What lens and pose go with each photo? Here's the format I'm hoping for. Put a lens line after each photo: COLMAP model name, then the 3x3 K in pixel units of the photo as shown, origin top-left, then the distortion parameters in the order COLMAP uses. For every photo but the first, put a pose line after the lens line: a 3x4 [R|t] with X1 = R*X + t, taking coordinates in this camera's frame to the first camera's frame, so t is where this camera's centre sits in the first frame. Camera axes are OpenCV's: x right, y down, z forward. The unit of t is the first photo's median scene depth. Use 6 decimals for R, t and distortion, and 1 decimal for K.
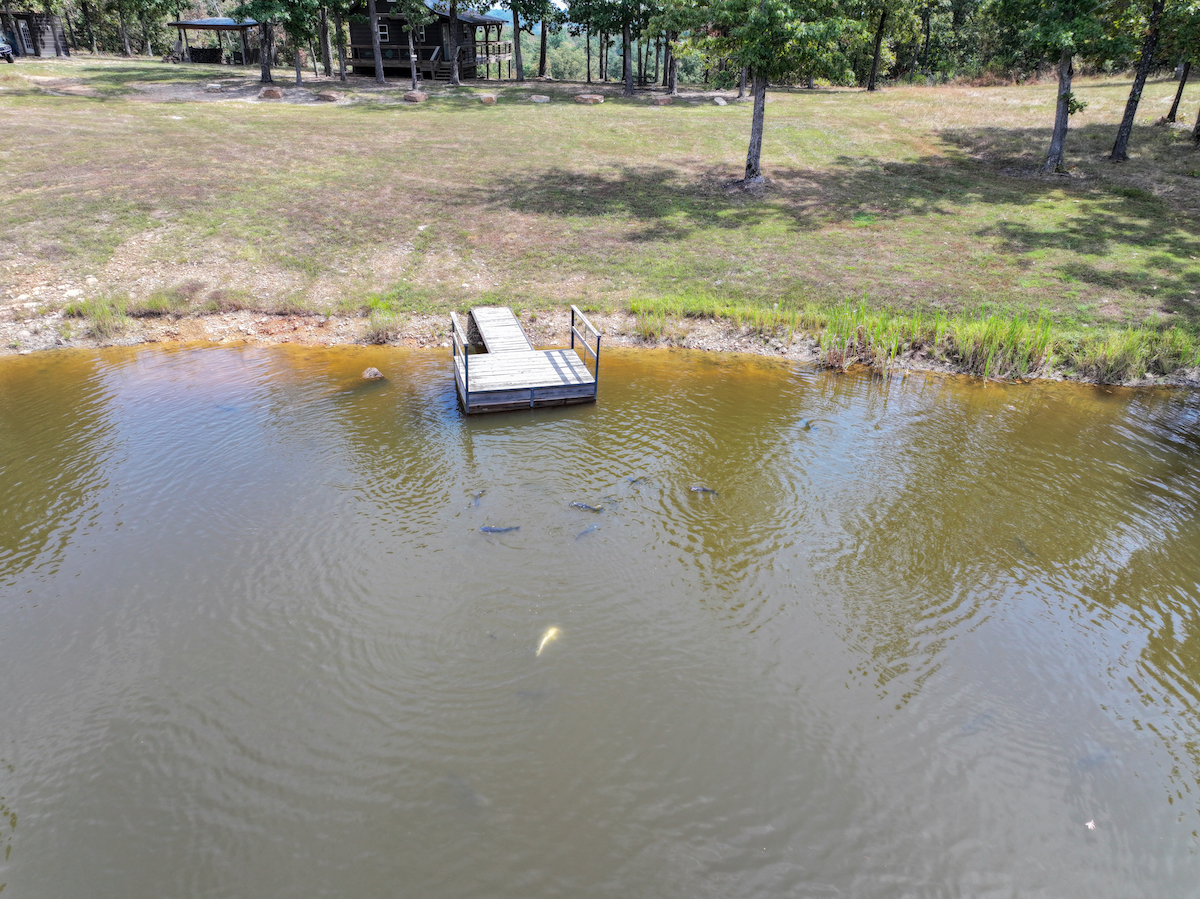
lens RADIAL K [[850.5, 0, 601.9], [0, 850.5, 452.2], [0, 0, 1]] dist [-0.000923, 0.016310]
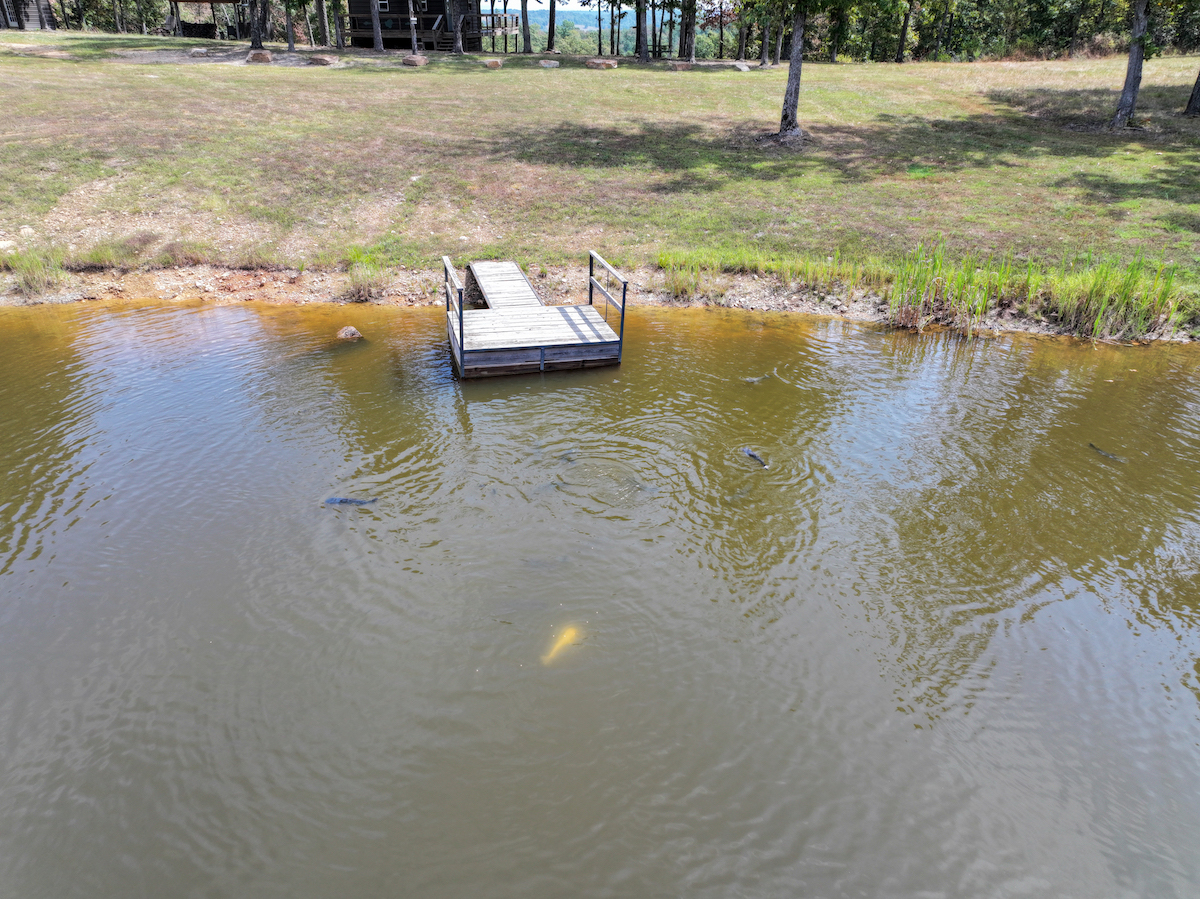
lens RADIAL K [[850.5, 0, 601.9], [0, 850.5, 451.6], [0, 0, 1]] dist [-0.000923, 0.016310]
pose [[0.999970, 0.001718, -0.007576, -0.013707], [-0.001724, 0.999998, -0.000740, 0.017890], [0.007575, 0.000753, 0.999971, 0.136534]]
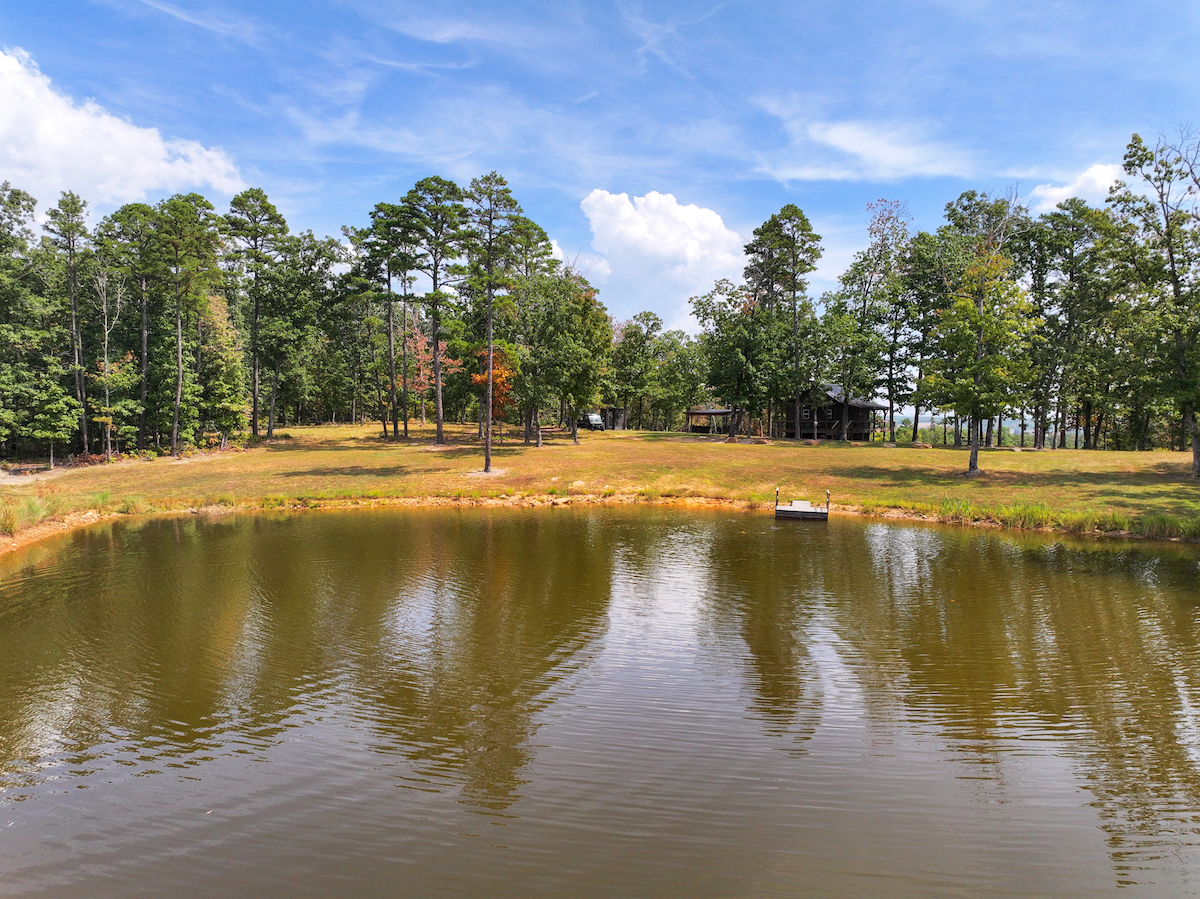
lens RADIAL K [[850.5, 0, 595.2], [0, 850.5, 450.0], [0, 0, 1]] dist [-0.000923, 0.016310]
pose [[0.869772, 0.013828, -0.493259, 0.465900], [-0.223403, 0.902330, -0.368635, 0.612829], [0.439985, 0.430825, 0.787911, -1.010988]]
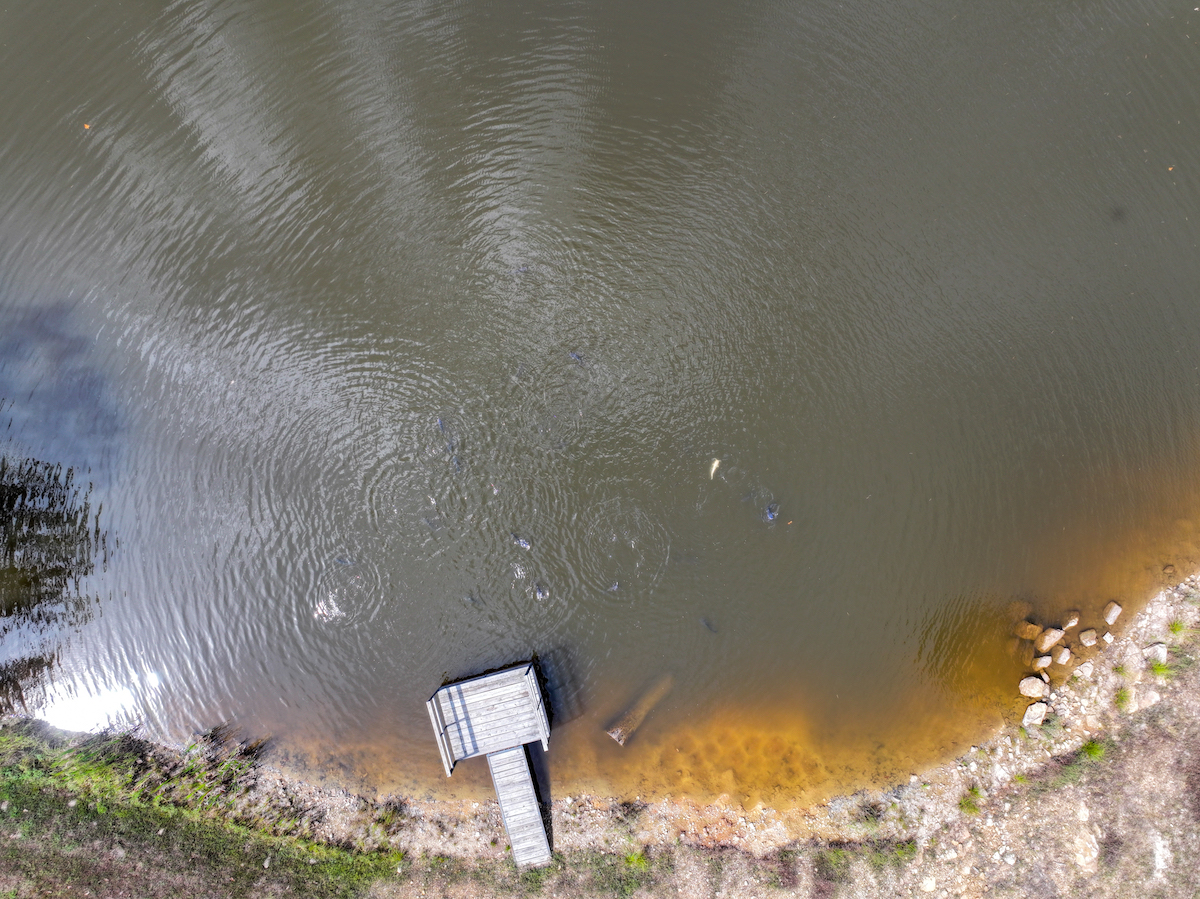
lens RADIAL K [[850.5, 0, 602.3], [0, 850.5, 450.7], [0, 0, 1]] dist [-0.000923, 0.016310]
pose [[-0.999937, -0.006947, -0.008834, -0.183753], [-0.004850, -0.442324, 0.896842, -0.813908], [-0.010138, 0.896828, 0.442263, 0.048906]]
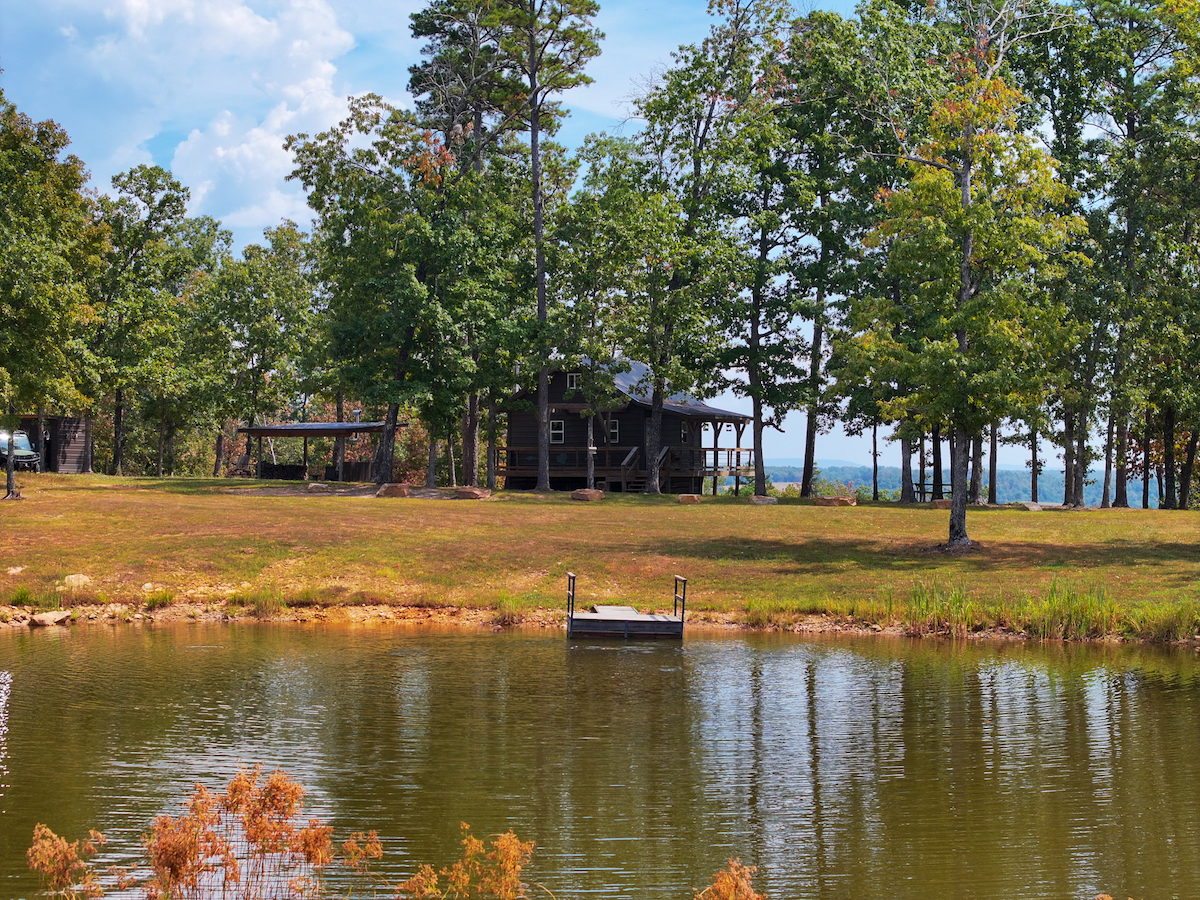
lens RADIAL K [[2432.0, 0, 602.1], [0, 2432.0, 445.8], [0, 0, 1]] dist [-0.144175, 0.000000]
pose [[0.976262, -0.005103, -0.216535, 0.441506], [-0.097234, 0.882998, -0.459195, 0.904016], [0.193543, 0.469349, 0.861541, -1.452660]]
